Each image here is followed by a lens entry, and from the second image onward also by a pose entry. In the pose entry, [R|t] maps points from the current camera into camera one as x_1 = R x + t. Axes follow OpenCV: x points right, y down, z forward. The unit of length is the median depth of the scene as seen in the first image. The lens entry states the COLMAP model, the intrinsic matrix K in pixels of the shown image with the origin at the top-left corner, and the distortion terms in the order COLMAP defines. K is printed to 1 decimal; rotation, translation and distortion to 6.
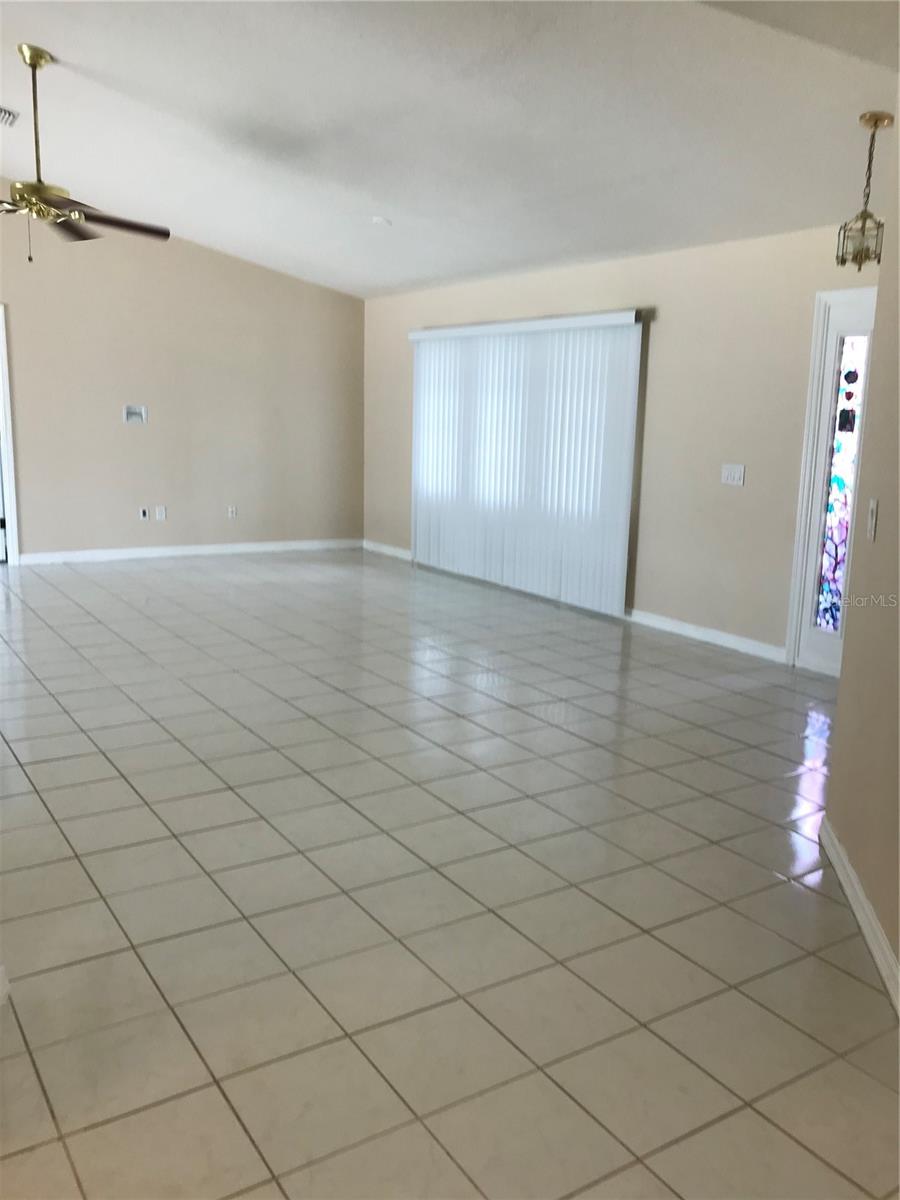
lens RADIAL K [[984.5, 0, 450.0], [0, 984.5, 600.0], [0, 0, 1]] dist [0.000928, -0.009578]
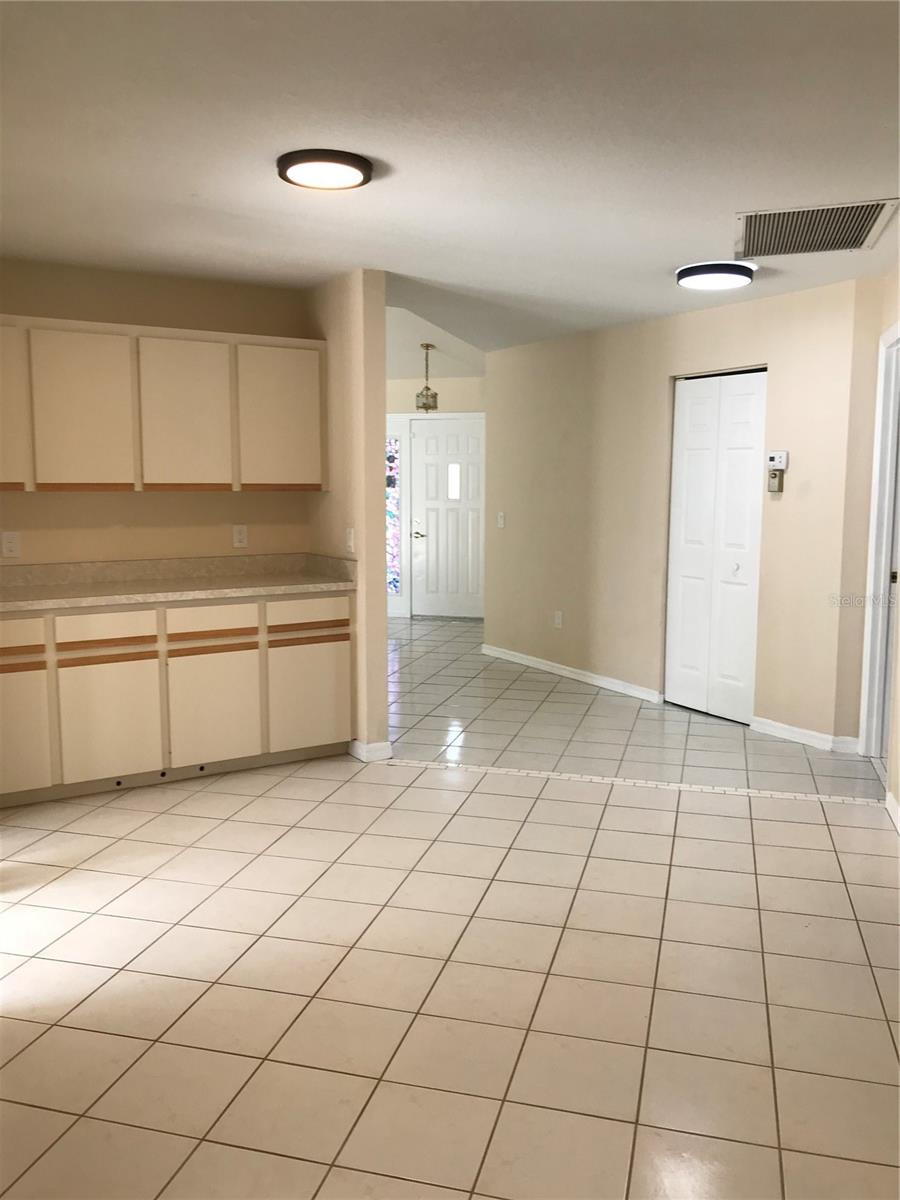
lens RADIAL K [[984.5, 0, 450.0], [0, 984.5, 600.0], [0, 0, 1]] dist [0.000928, -0.009578]
pose [[0.745322, -0.105728, 0.658268, -0.694838], [0.142867, 0.989738, -0.002793, 0.057717], [-0.651217, 0.096127, 0.752779, -0.424956]]
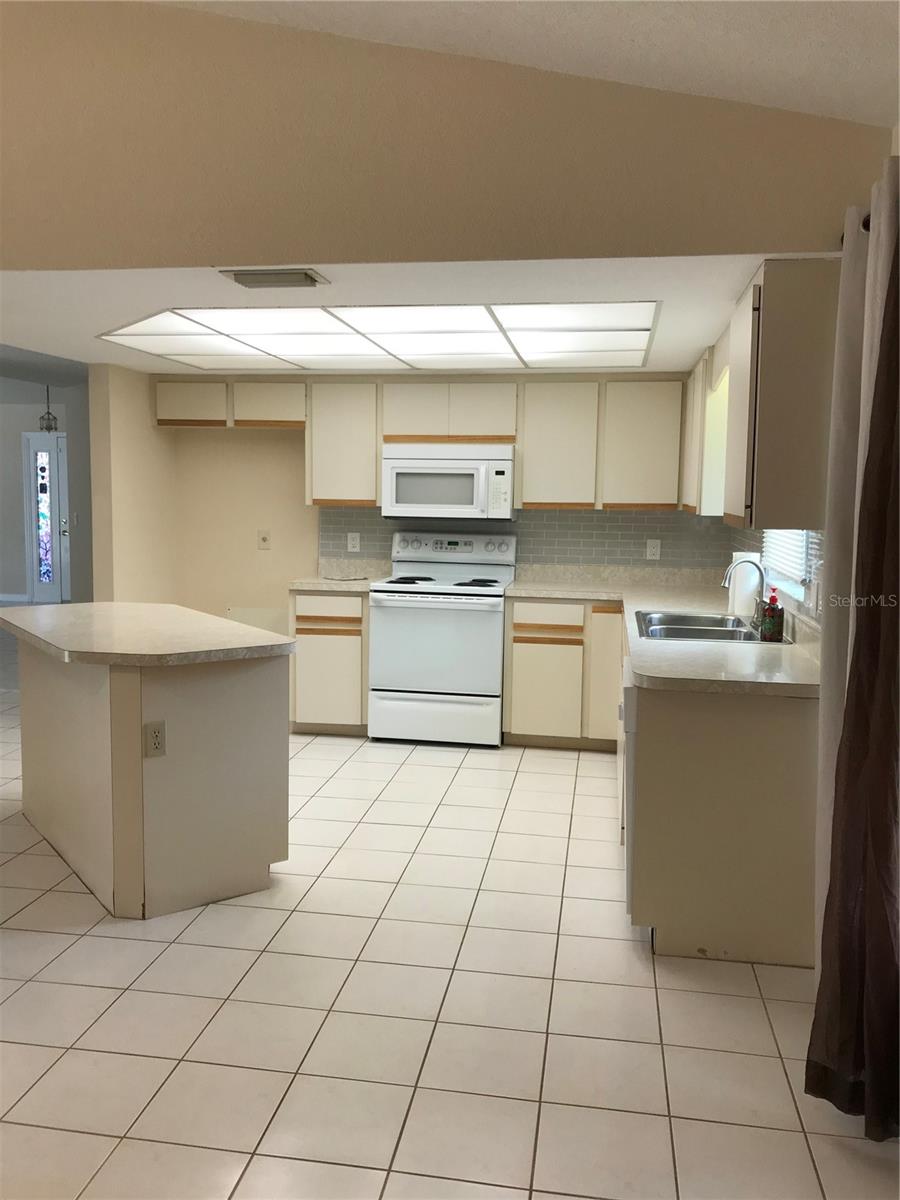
lens RADIAL K [[993.8, 0, 449.9], [0, 993.8, 582.4], [0, 0, 1]] dist [-0.005538, -0.003780]
pose [[0.669418, -0.085841, 0.737909, -0.598113], [0.144023, 0.989452, -0.015552, 0.179462], [-0.728791, 0.116687, 0.674721, -1.062683]]
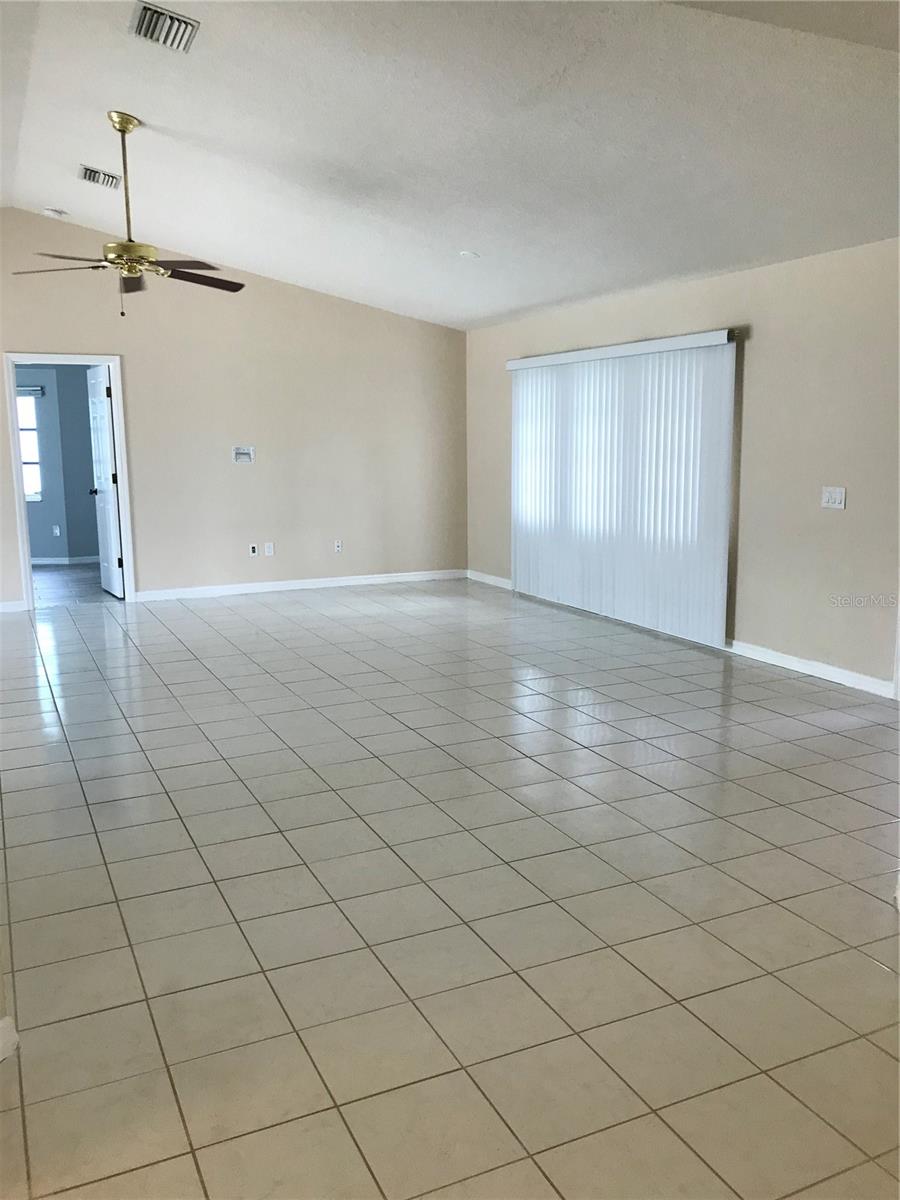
lens RADIAL K [[978.1, 0, 451.1], [0, 978.1, 603.6], [0, 0, 1]] dist [0.002081, 0.000475]
pose [[0.988997, -0.014418, -0.147230, 0.061470], [0.011726, 0.999748, -0.019135, -0.012423], [0.147469, 0.017198, 0.988917, 0.022658]]
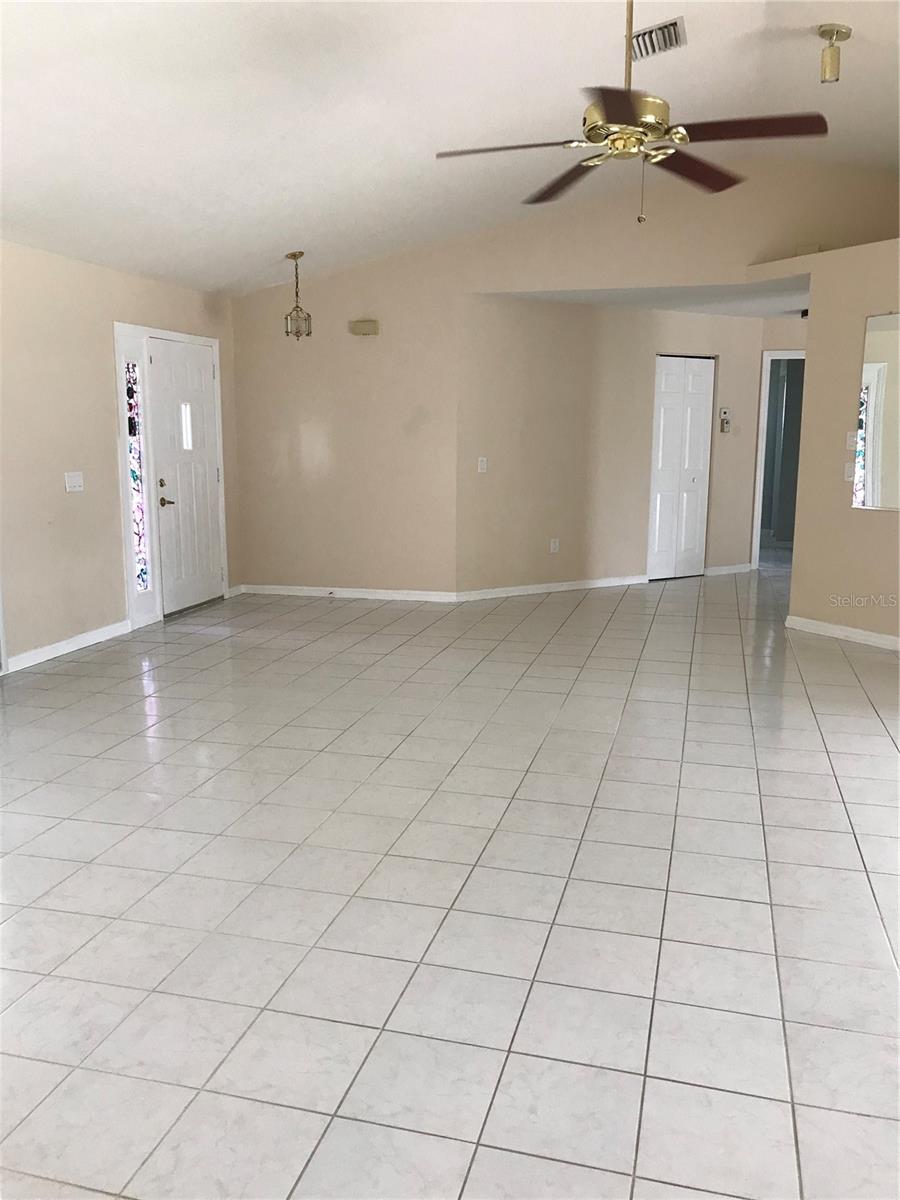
lens RADIAL K [[984.5, 0, 450.0], [0, 984.5, 600.0], [0, 0, 1]] dist [0.000928, -0.009578]
pose [[-0.665903, -0.154005, 0.729970, -0.741753], [0.122341, 0.942673, 0.310484, -0.279723], [-0.735939, 0.296058, -0.608888, 1.363839]]
